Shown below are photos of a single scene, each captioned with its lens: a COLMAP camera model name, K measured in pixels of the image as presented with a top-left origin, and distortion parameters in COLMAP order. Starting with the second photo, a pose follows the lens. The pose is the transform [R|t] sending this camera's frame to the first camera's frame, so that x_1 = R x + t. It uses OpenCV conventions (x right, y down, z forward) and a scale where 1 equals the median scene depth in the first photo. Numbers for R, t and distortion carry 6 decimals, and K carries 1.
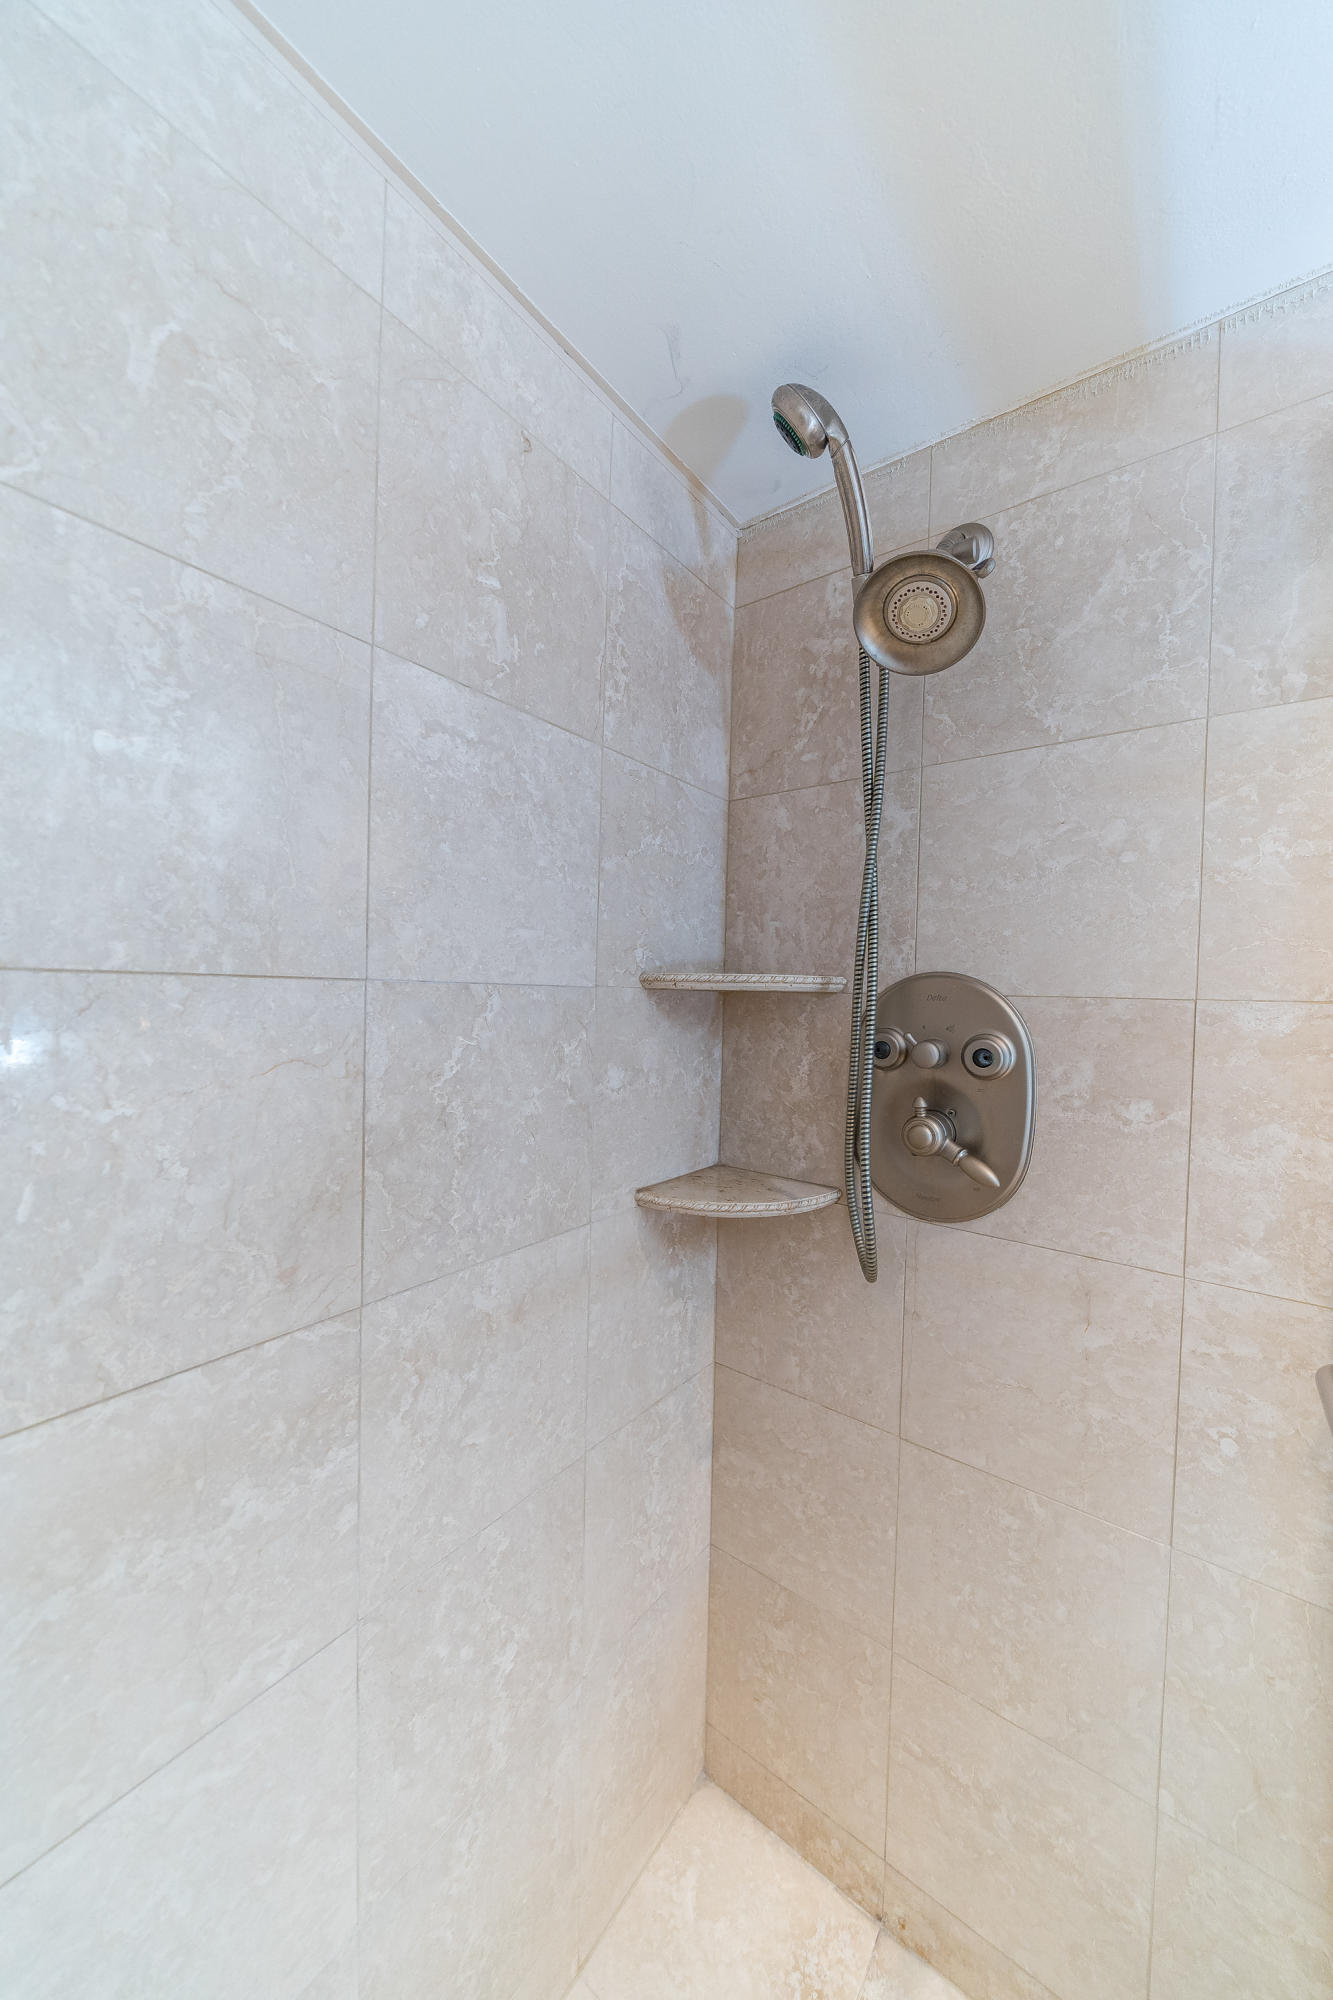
lens RADIAL K [[692.9, 0, 681.5], [0, 692.9, 1005.6], [0, 0, 1]] dist [-0.006330, -0.000126]
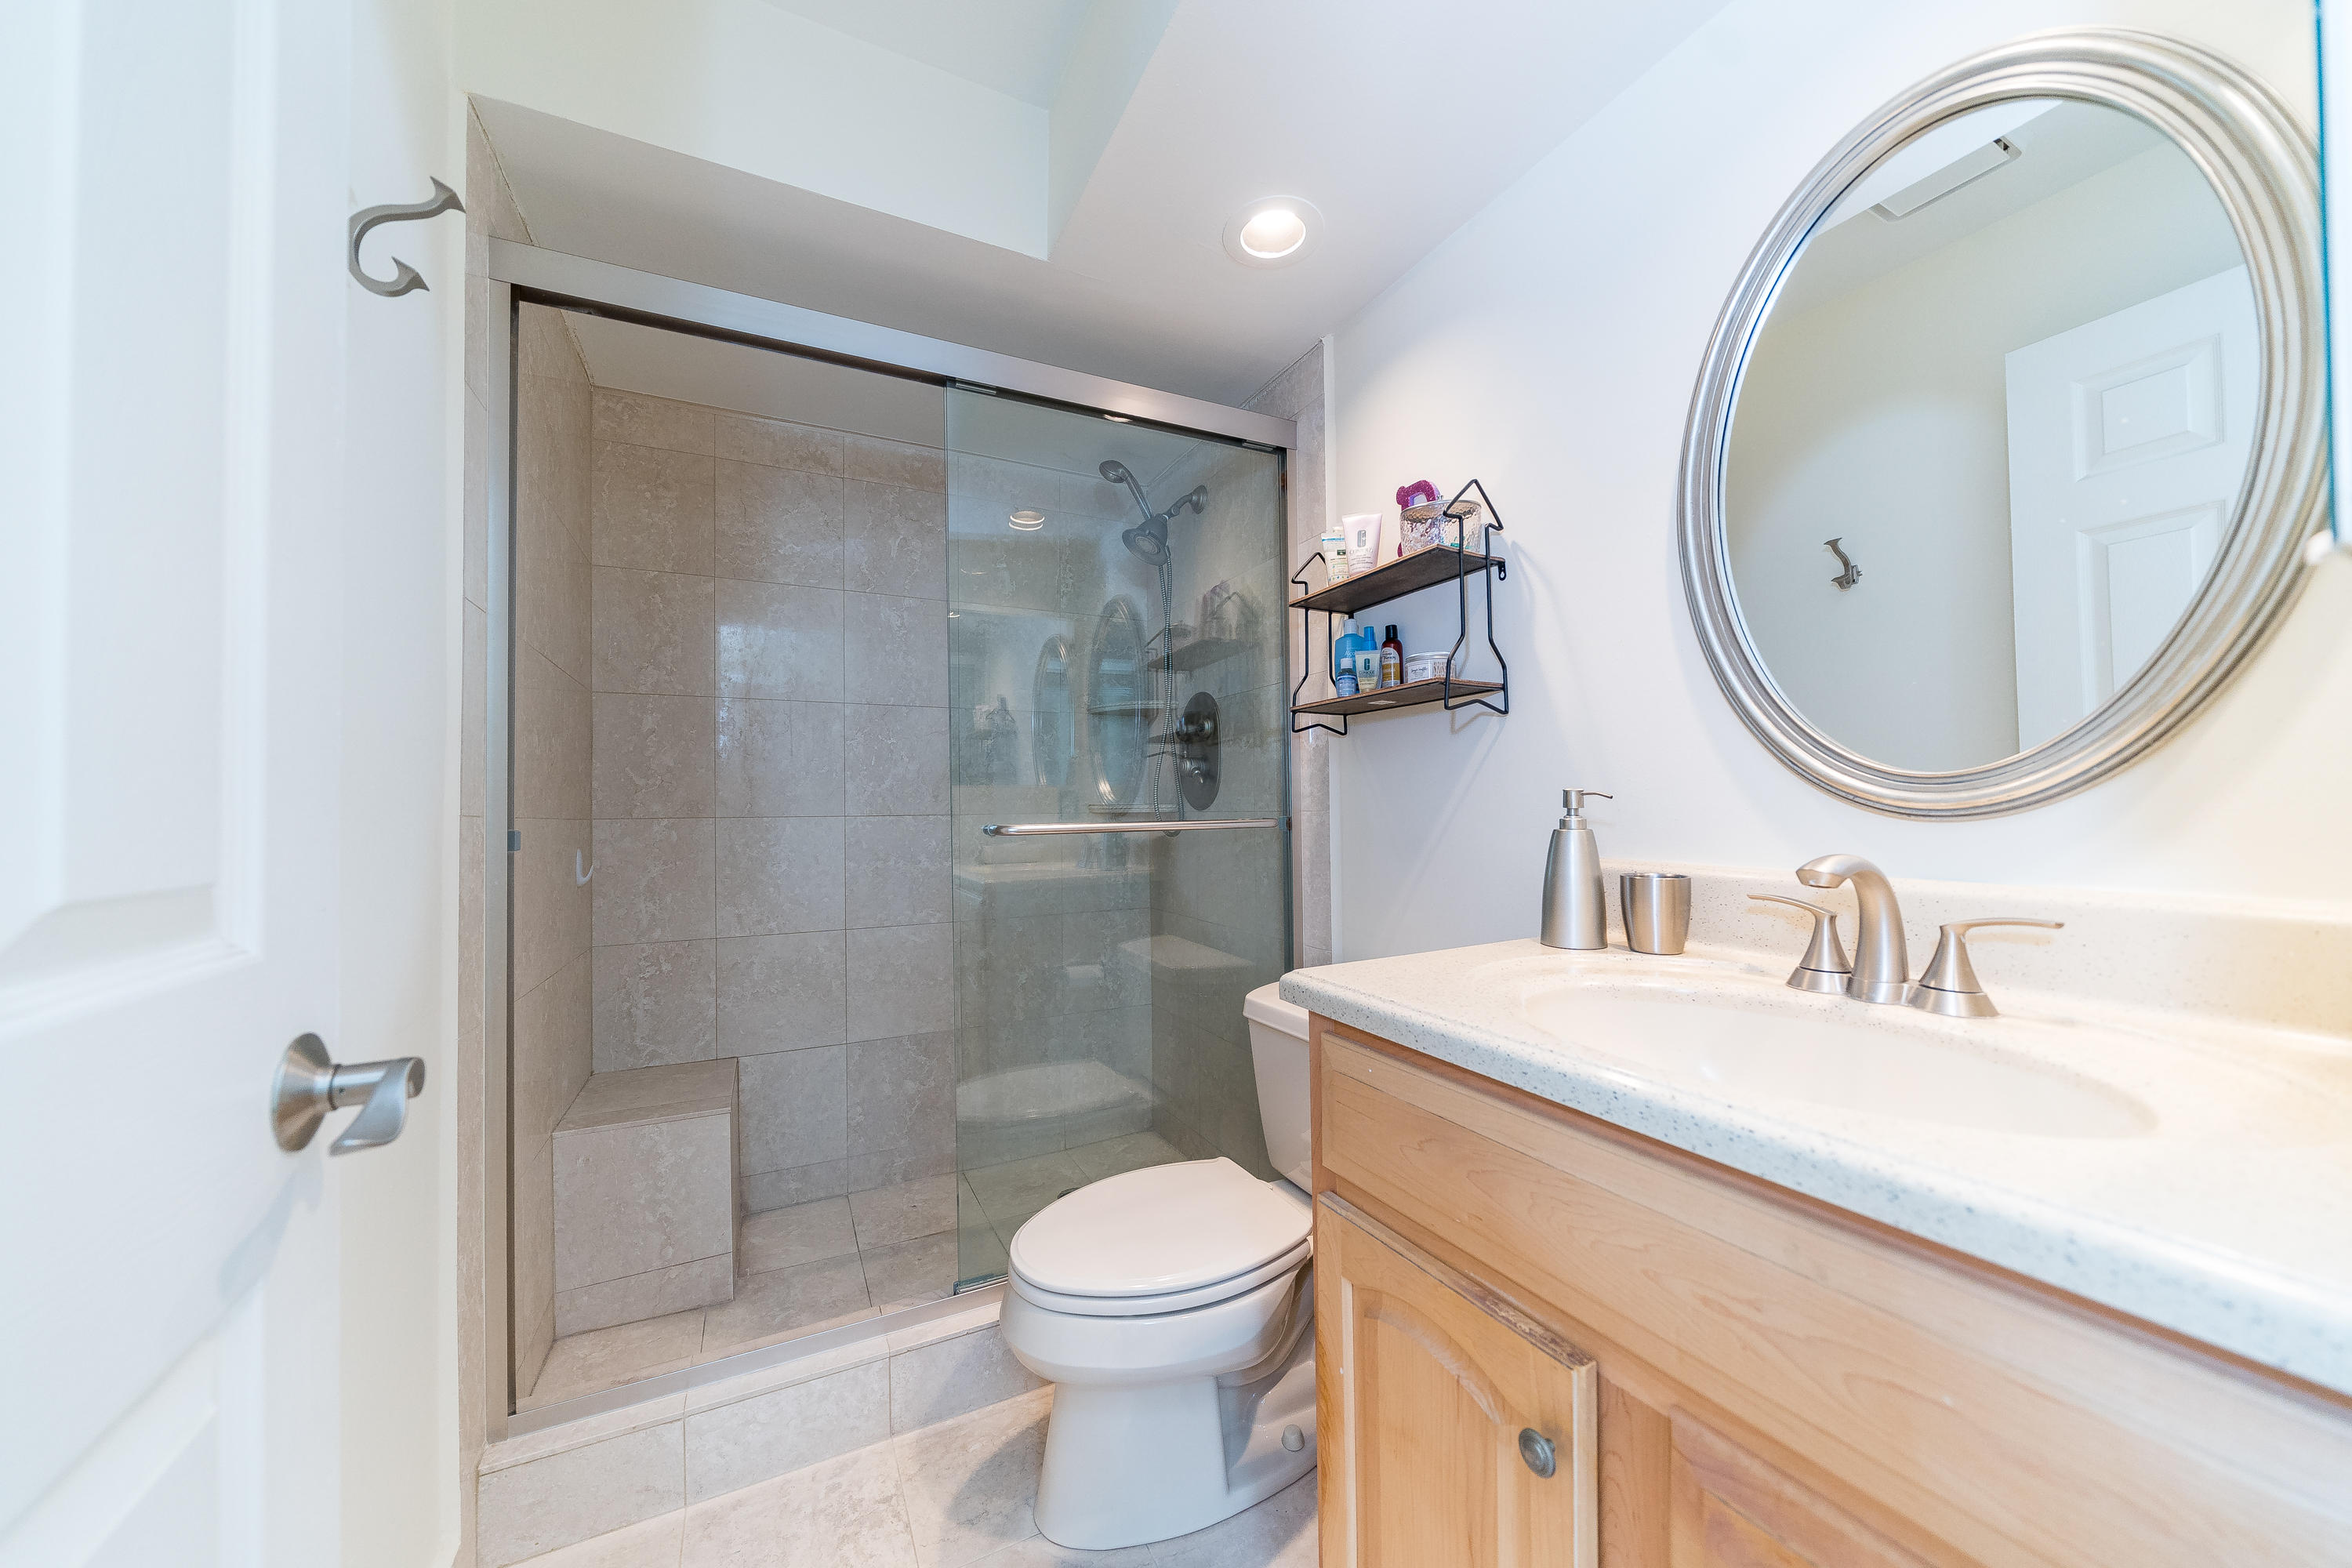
lens RADIAL K [[814.8, 0, 1166.1], [0, 814.8, 797.4], [0, 0, 1]] dist [-0.006330, -0.000126]
pose [[0.892052, -0.044015, -0.449785, 2.478301], [0.024304, 0.998478, -0.049509, 0.701457], [0.451279, 0.033233, 0.891764, -2.262353]]
